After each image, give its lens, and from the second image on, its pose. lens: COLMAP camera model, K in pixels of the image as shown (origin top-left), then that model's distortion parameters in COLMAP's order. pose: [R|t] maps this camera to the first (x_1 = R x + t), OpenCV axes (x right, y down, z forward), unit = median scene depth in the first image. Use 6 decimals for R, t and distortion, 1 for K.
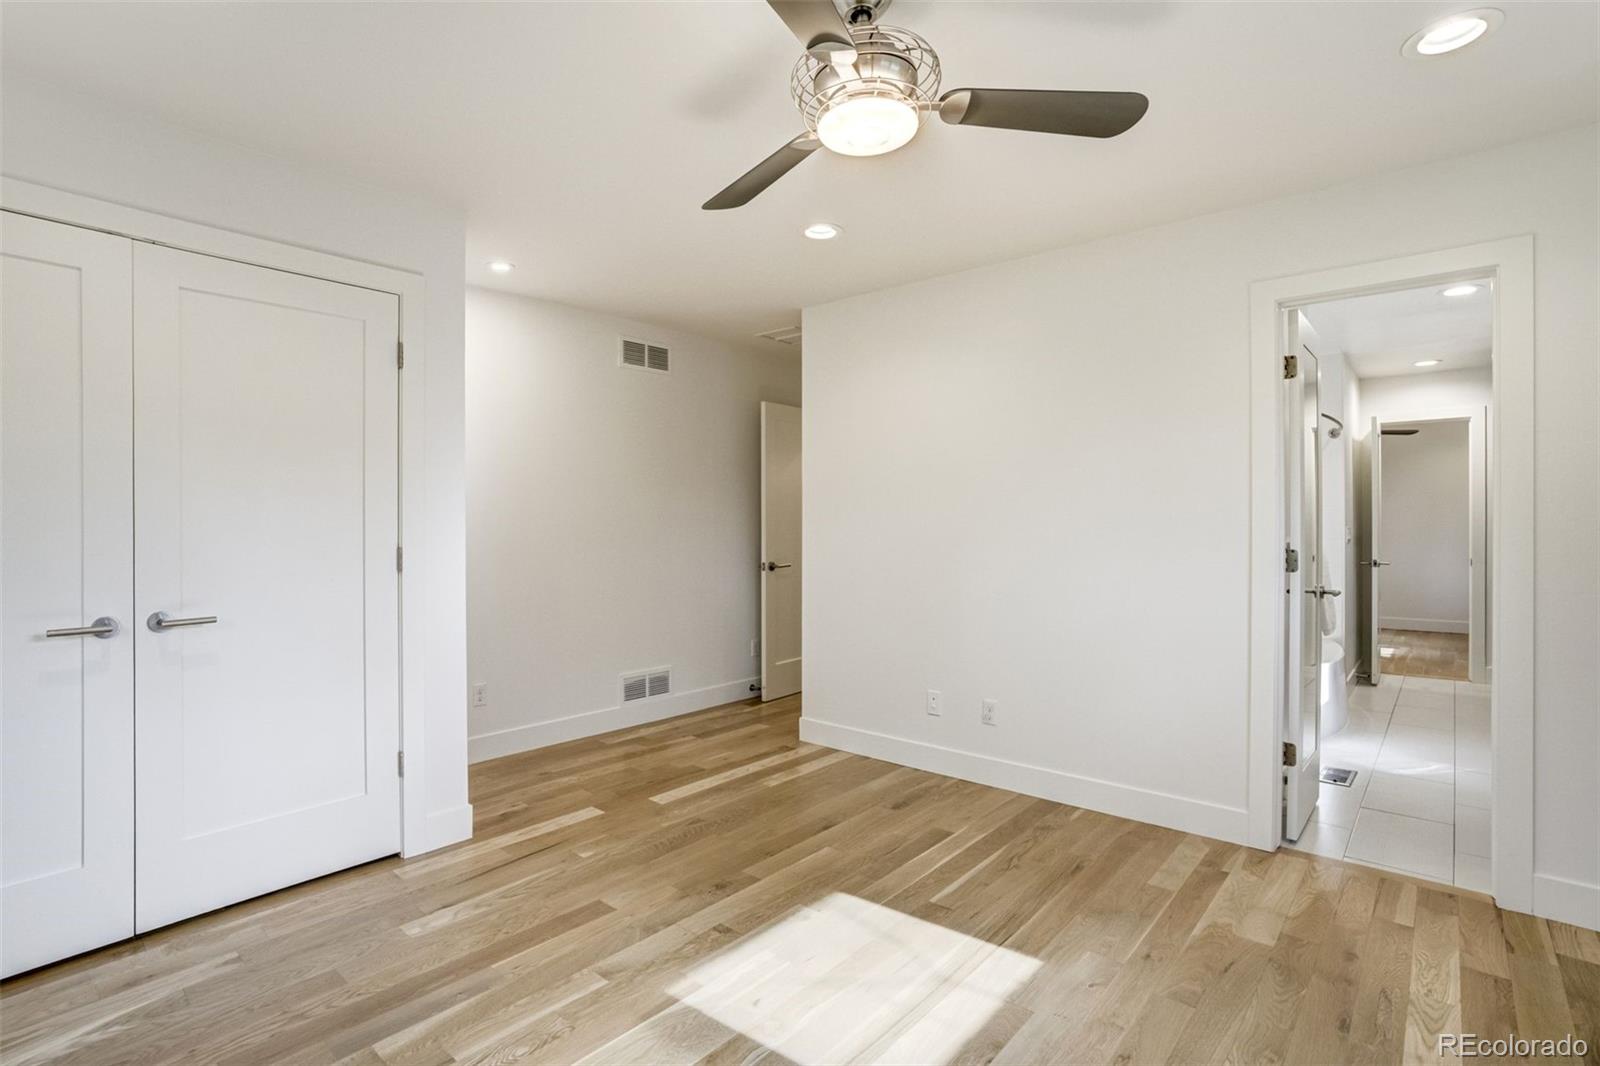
lens RADIAL K [[755.3, 0, 752.8], [0, 755.3, 523.9], [0, 0, 1]] dist [-0.046758, 0.013253]
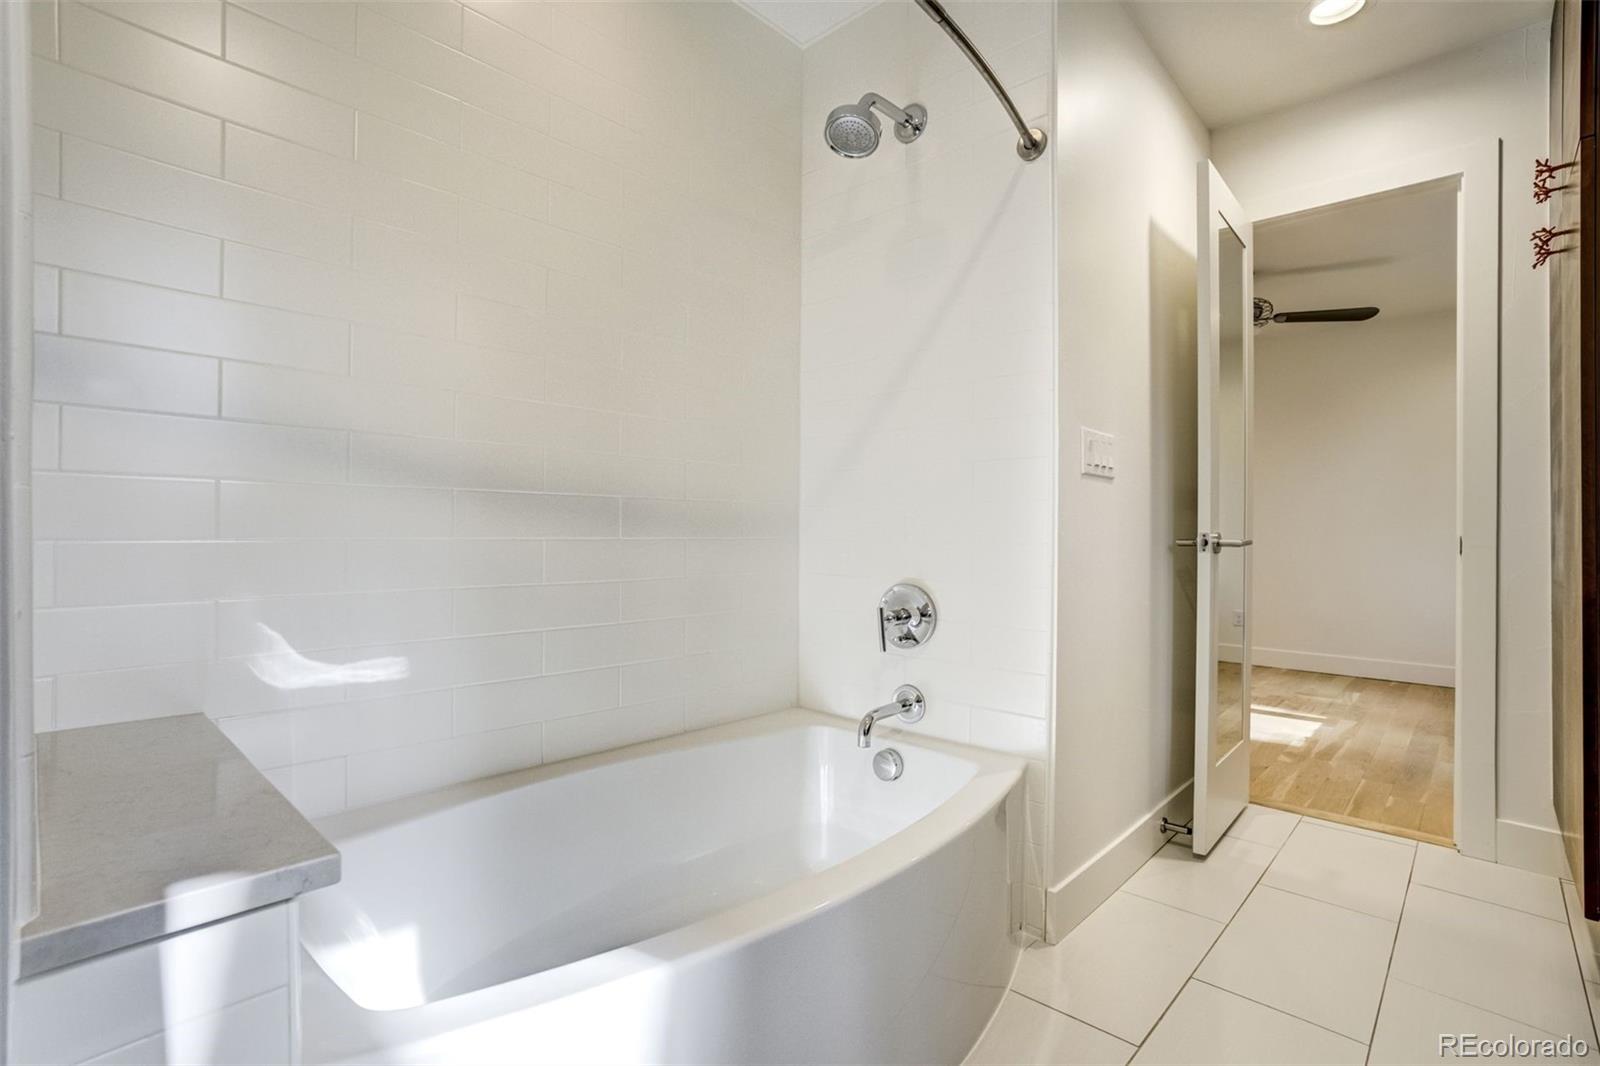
lens RADIAL K [[755.3, 0, 742.7], [0, 755.3, 523.7], [0, 0, 1]] dist [-0.046758, 0.013253]
pose [[0.999444, 0.017286, -0.028520, 0.602317], [-0.017493, 0.999823, -0.006997, 0.049257], [0.028394, 0.007492, 0.999569, 0.591179]]
